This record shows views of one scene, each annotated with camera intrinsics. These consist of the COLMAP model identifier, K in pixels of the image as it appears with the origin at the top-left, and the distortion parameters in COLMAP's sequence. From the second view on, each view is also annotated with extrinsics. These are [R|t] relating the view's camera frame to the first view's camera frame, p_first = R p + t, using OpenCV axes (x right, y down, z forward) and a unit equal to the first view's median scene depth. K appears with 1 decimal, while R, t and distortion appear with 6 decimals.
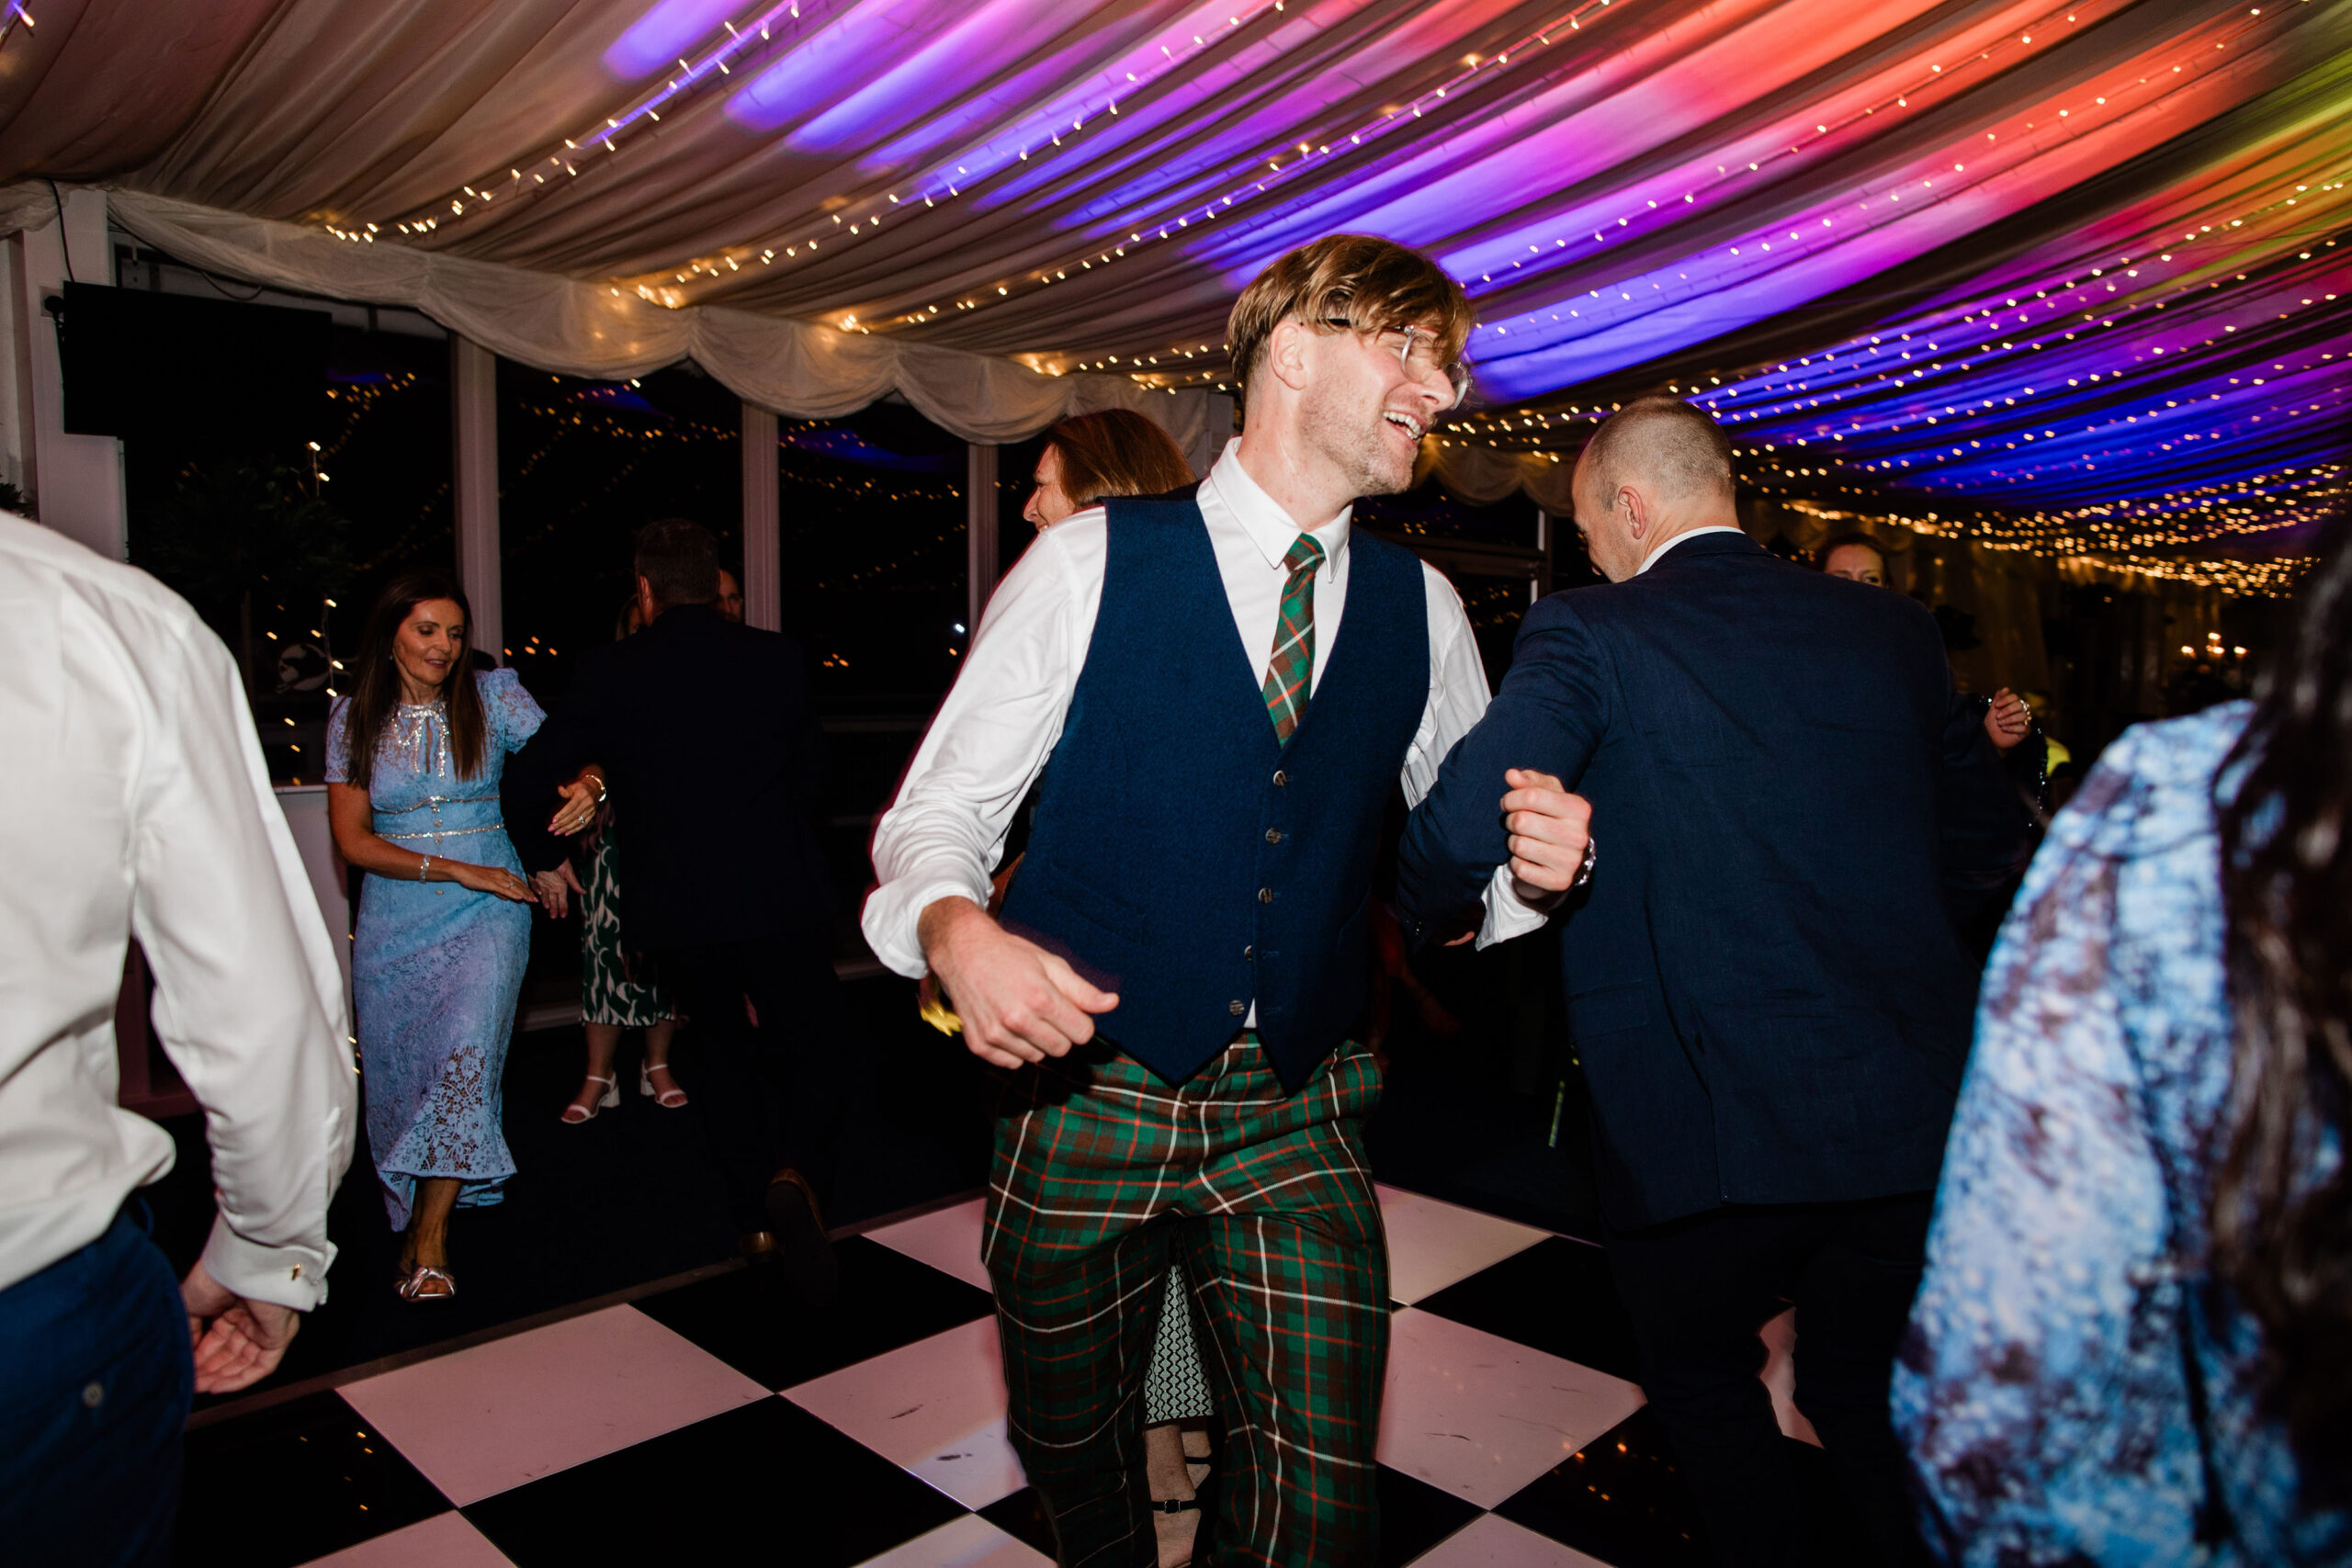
lens RADIAL K [[1594.7, 0, 1176.0], [0, 1594.7, 784.0], [0, 0, 1]] dist [-0.046750, 0.000696]
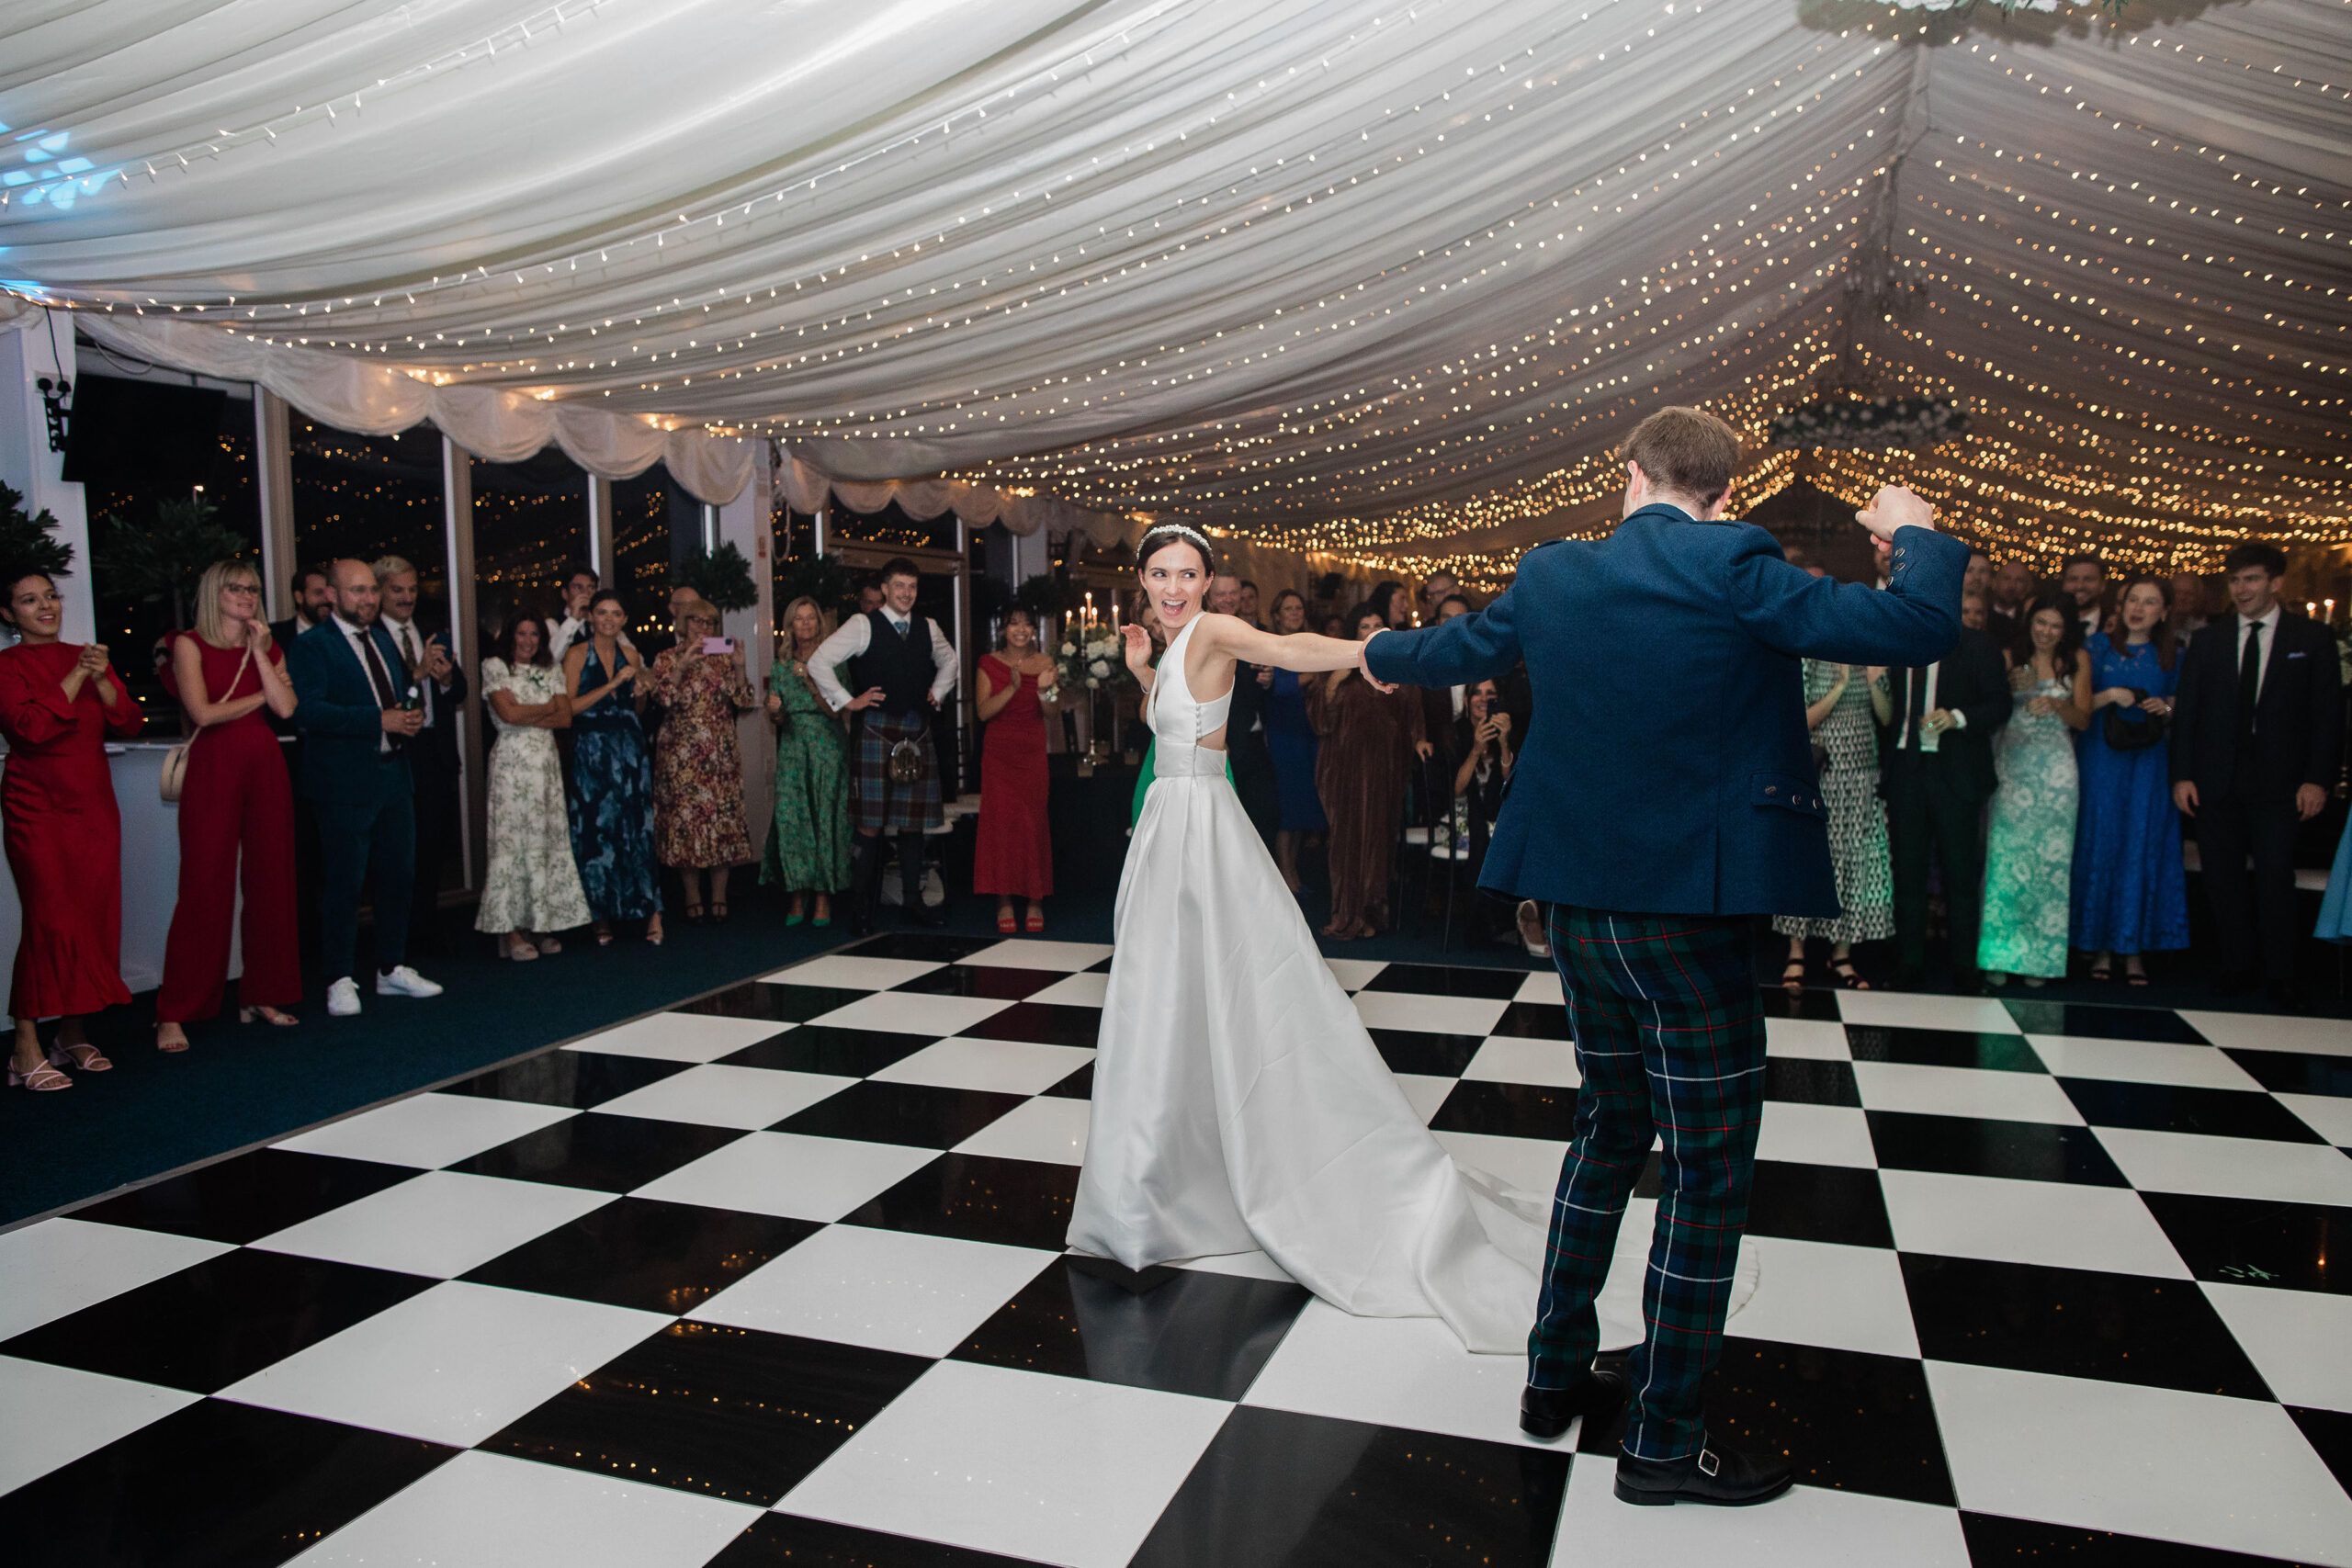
lens RADIAL K [[1594.7, 0, 1176.0], [0, 1594.7, 784.0], [0, 0, 1]] dist [-0.046750, 0.000696]
pose [[0.904740, -0.054176, 0.422505, -0.183077], [0.049281, 0.998531, 0.022509, 0.022455], [-0.423104, 0.000457, 0.906081, -0.268391]]
